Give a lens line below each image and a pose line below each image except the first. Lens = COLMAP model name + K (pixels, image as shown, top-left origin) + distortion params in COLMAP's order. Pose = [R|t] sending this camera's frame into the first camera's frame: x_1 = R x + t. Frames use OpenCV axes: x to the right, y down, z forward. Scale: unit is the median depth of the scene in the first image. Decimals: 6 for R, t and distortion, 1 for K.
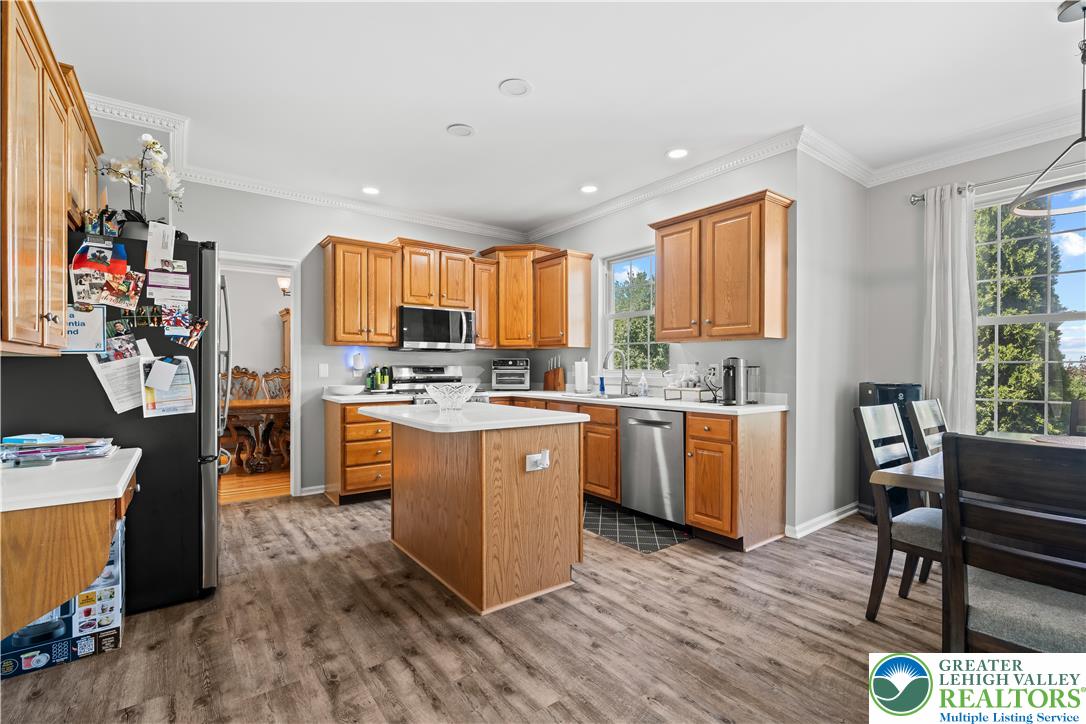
lens RADIAL K [[493.0, 0, 546.5], [0, 493.0, 369.7], [0, 0, 1]] dist [-0.011249, 0.003865]
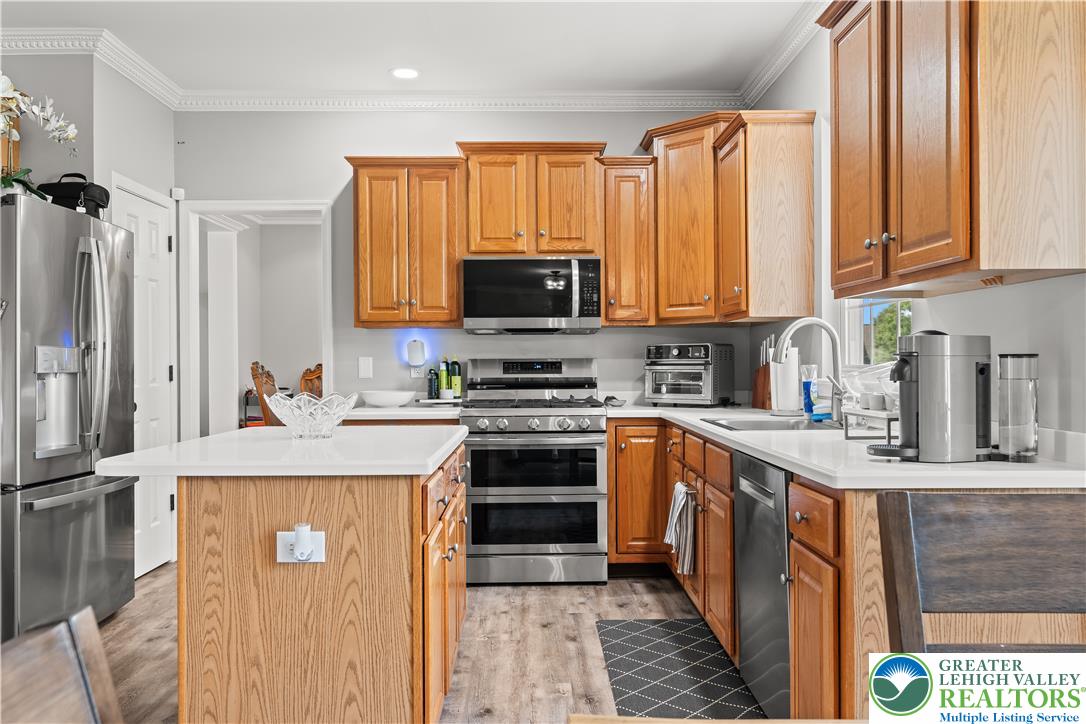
lens RADIAL K [[849.7, 0, 543.6], [0, 849.7, 363.9], [0, 0, 1]] dist [-0.000670, 0.013568]
pose [[0.808247, -0.004700, -0.588825, 0.534163], [0.003971, 0.999989, -0.002531, 0.000215], [0.588830, -0.000293, 0.808257, 0.328943]]
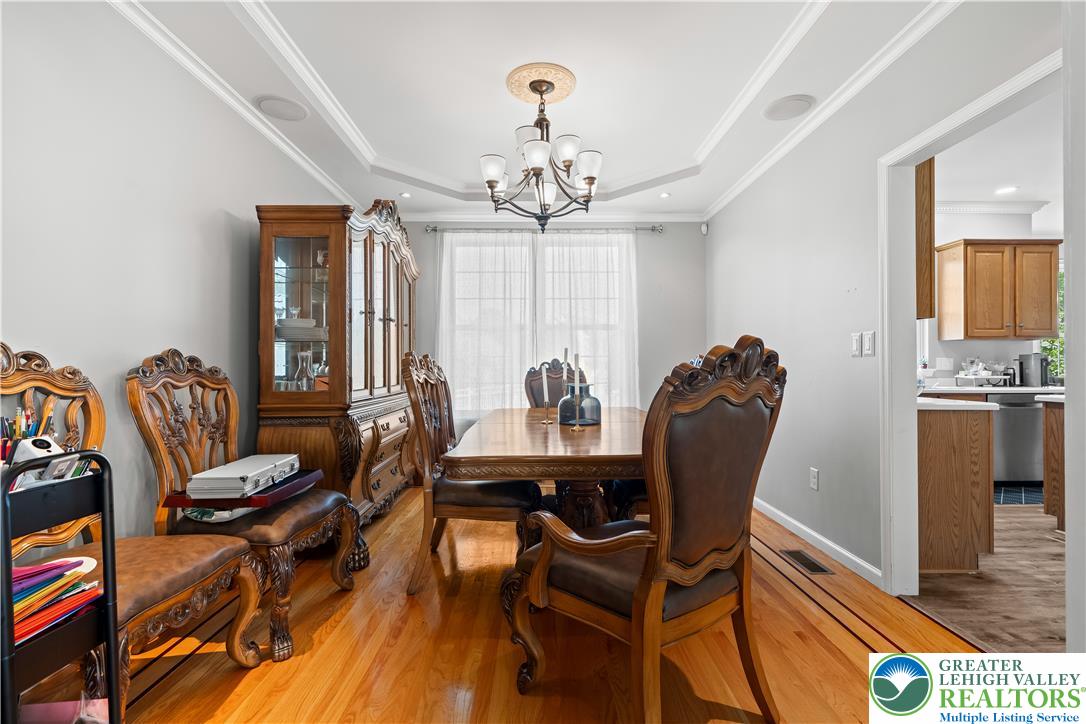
lens RADIAL K [[493.0, 0, 543.4], [0, 493.0, 364.5], [0, 0, 1]] dist [-0.011249, 0.003865]
pose [[0.588609, 0.002251, 0.808415, -1.584917], [0.004465, 0.999972, -0.006035, 0.008814], [-0.808406, 0.007162, 0.588582, 1.350681]]
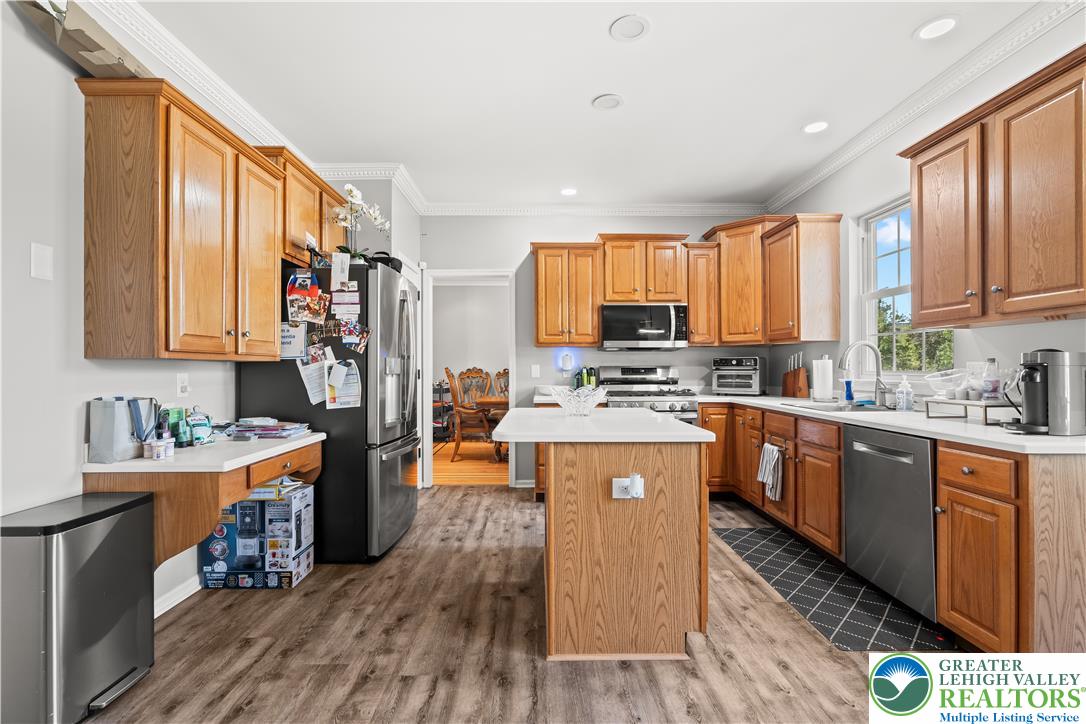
lens RADIAL K [[493.0, 0, 539.9], [0, 493.0, 366.5], [0, 0, 1]] dist [-0.011249, 0.003865]
pose [[0.802696, -0.004631, -0.596371, 0.255018], [0.000367, 0.999973, -0.007271, -0.001197], [0.596389, 0.005618, 0.802676, 0.214418]]
